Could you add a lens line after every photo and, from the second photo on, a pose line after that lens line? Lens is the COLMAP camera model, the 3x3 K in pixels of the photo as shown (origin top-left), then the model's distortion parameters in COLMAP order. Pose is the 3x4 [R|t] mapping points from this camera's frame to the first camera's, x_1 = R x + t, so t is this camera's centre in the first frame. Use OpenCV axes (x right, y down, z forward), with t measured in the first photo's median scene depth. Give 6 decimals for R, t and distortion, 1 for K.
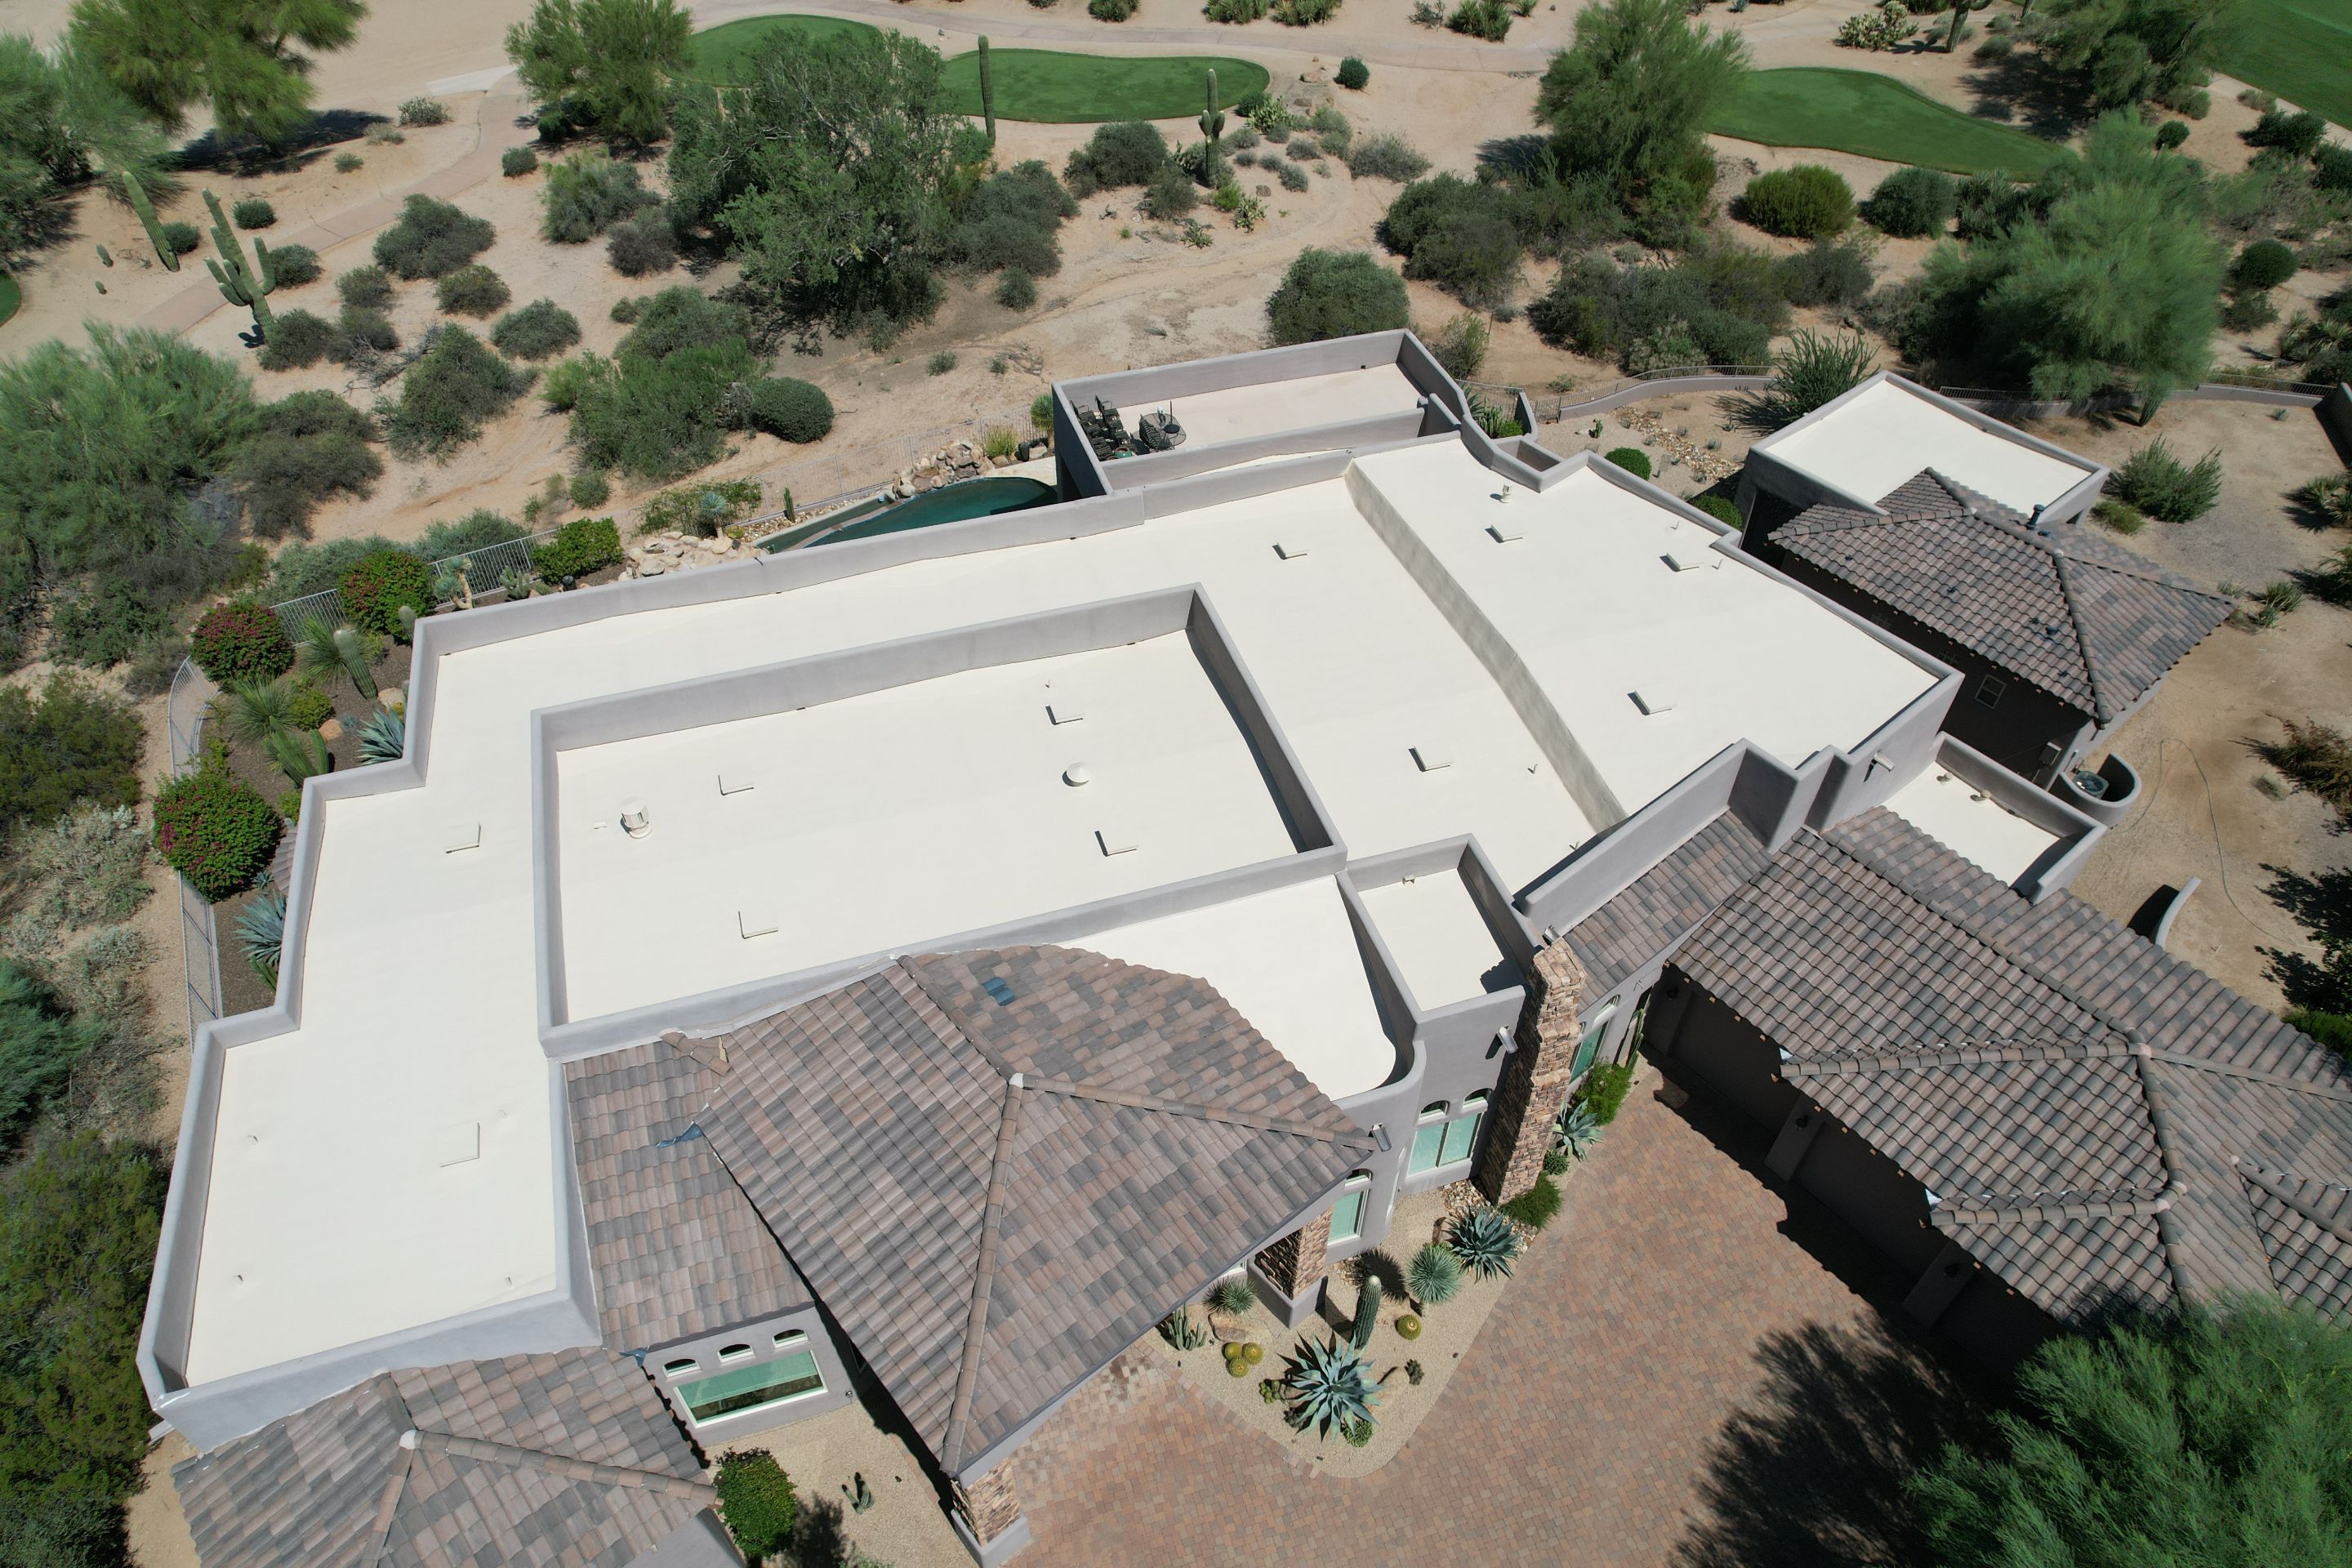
lens RADIAL K [[1499.7, 0, 1158.8], [0, 1499.7, 792.5], [0, 0, 1]] dist [-0.089124, 0.083489]
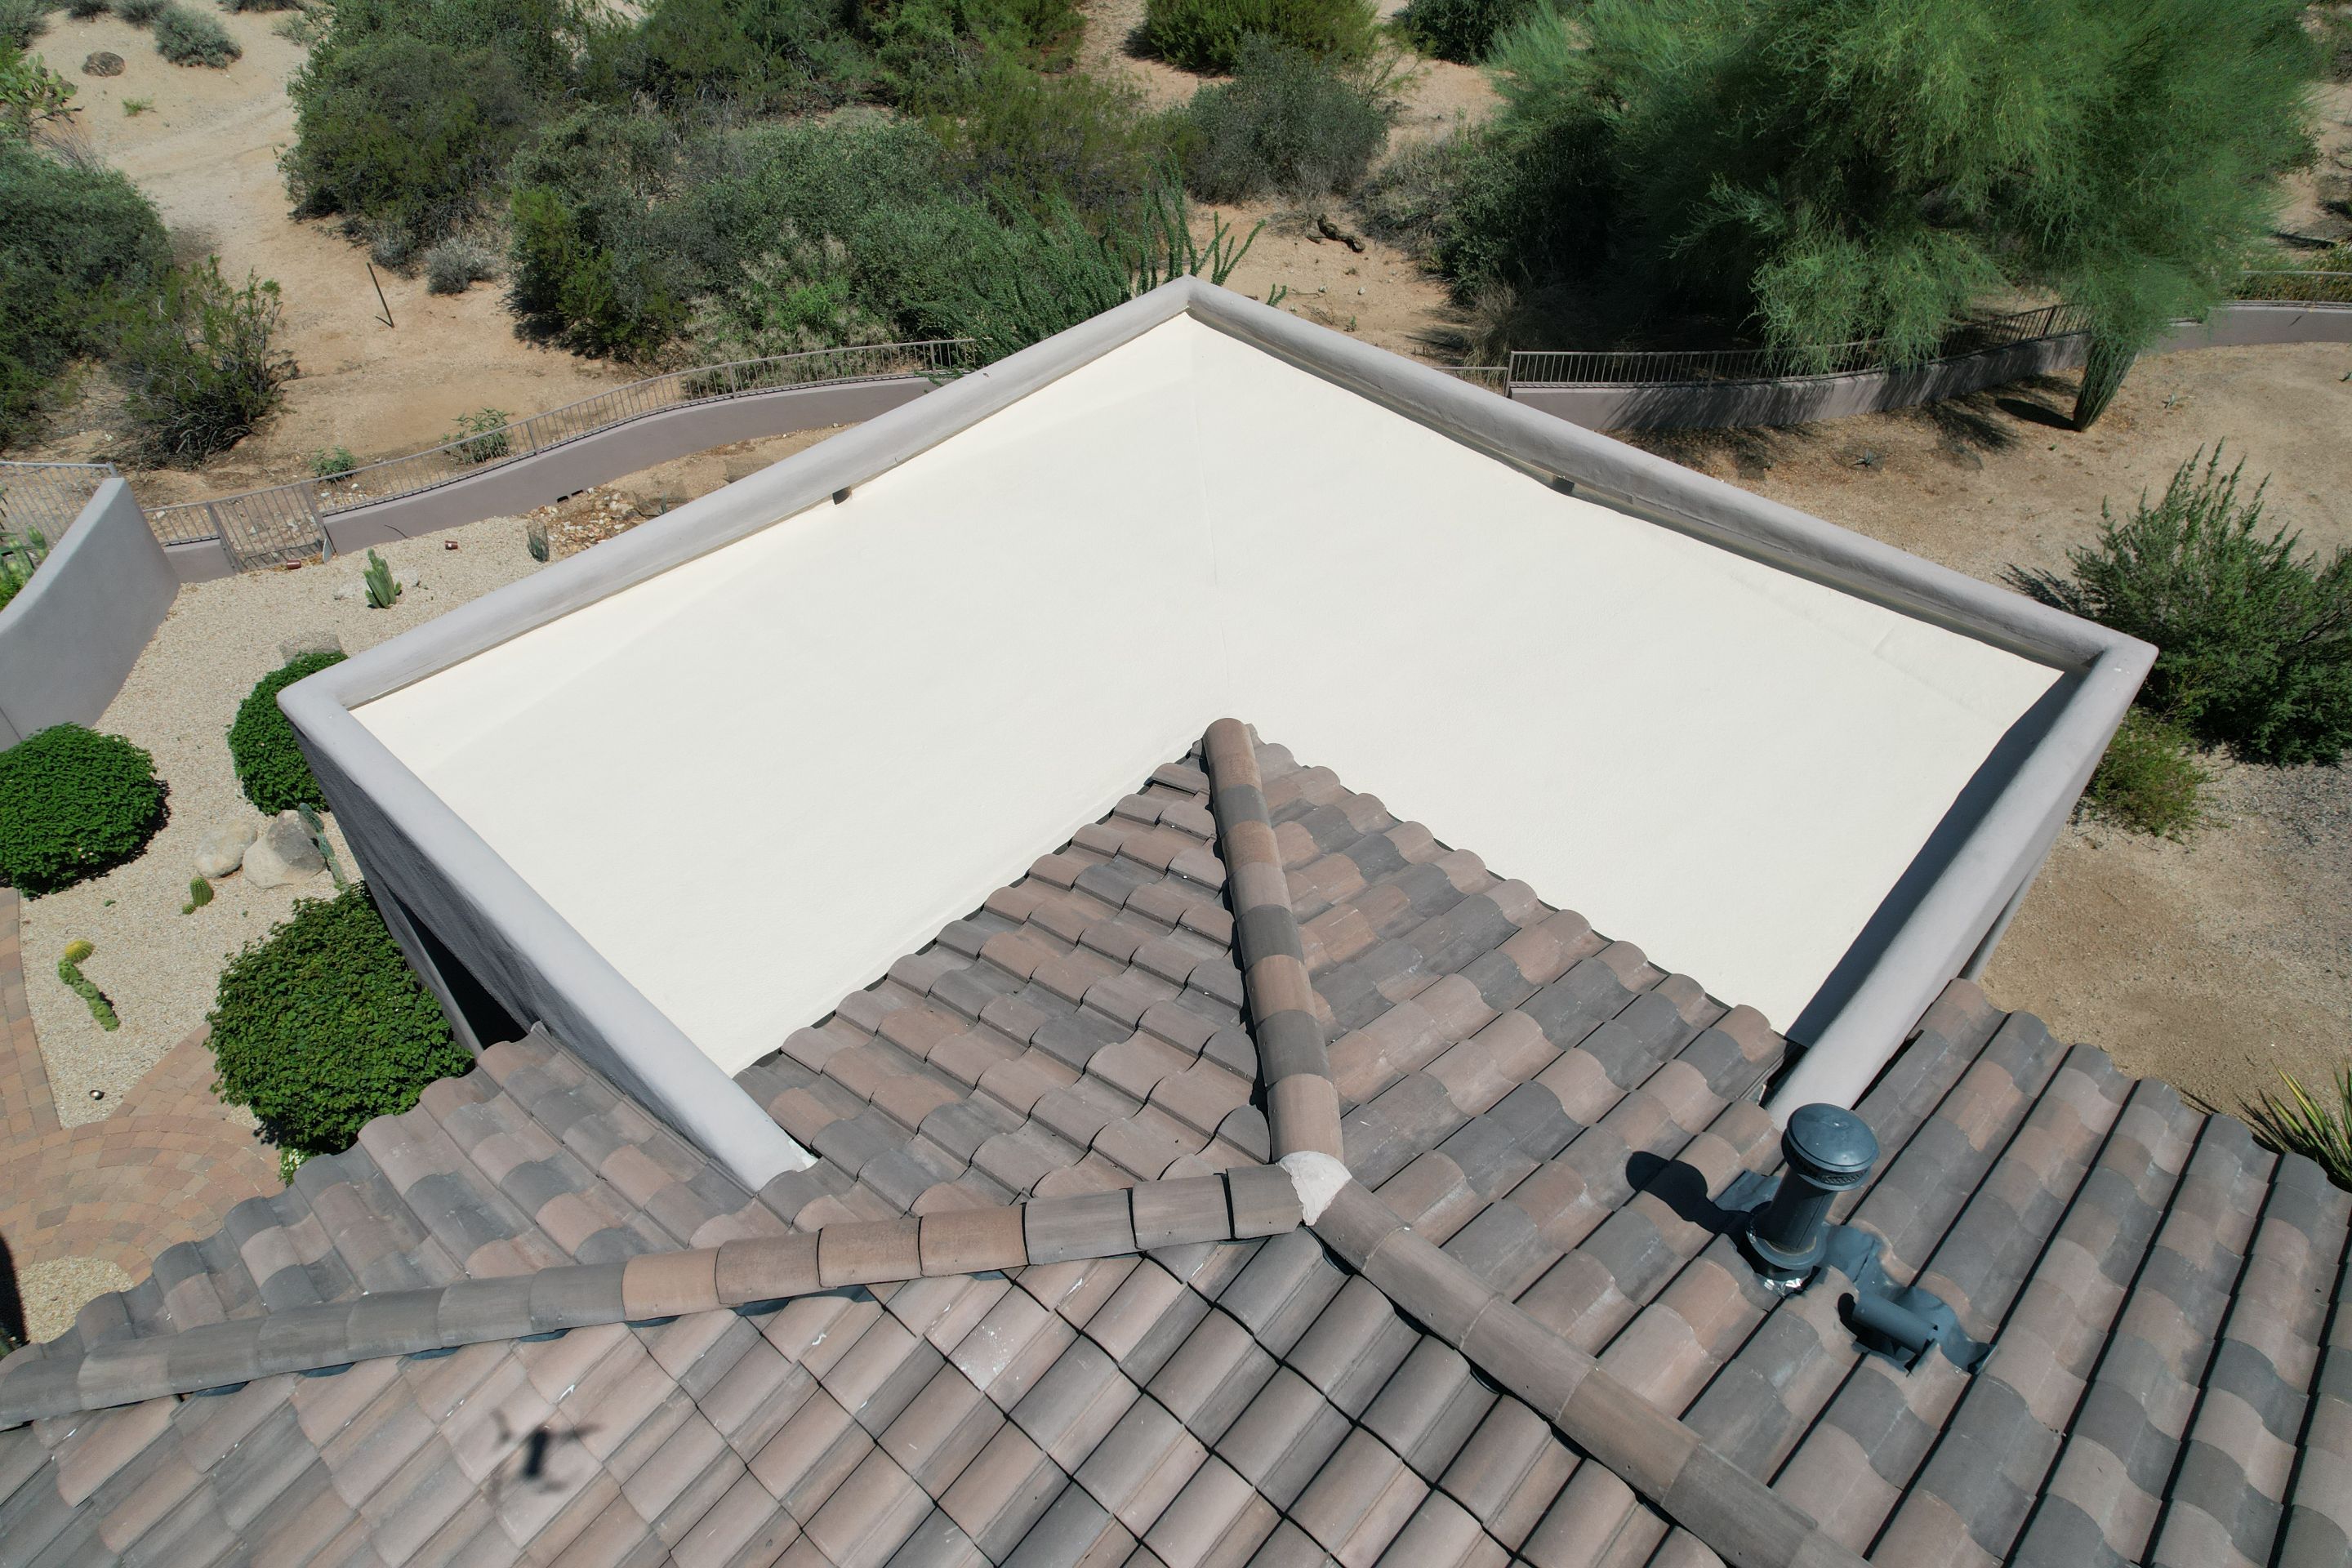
lens RADIAL K [[1499.7, 0, 1158.8], [0, 1499.7, 792.5], [0, 0, 1]] dist [-0.089124, 0.083489]
pose [[0.990986, -0.092493, 0.096914, 0.409002], [0.097024, 0.994347, -0.043126, -0.169262], [-0.092378, 0.052140, 0.994358, 0.673178]]
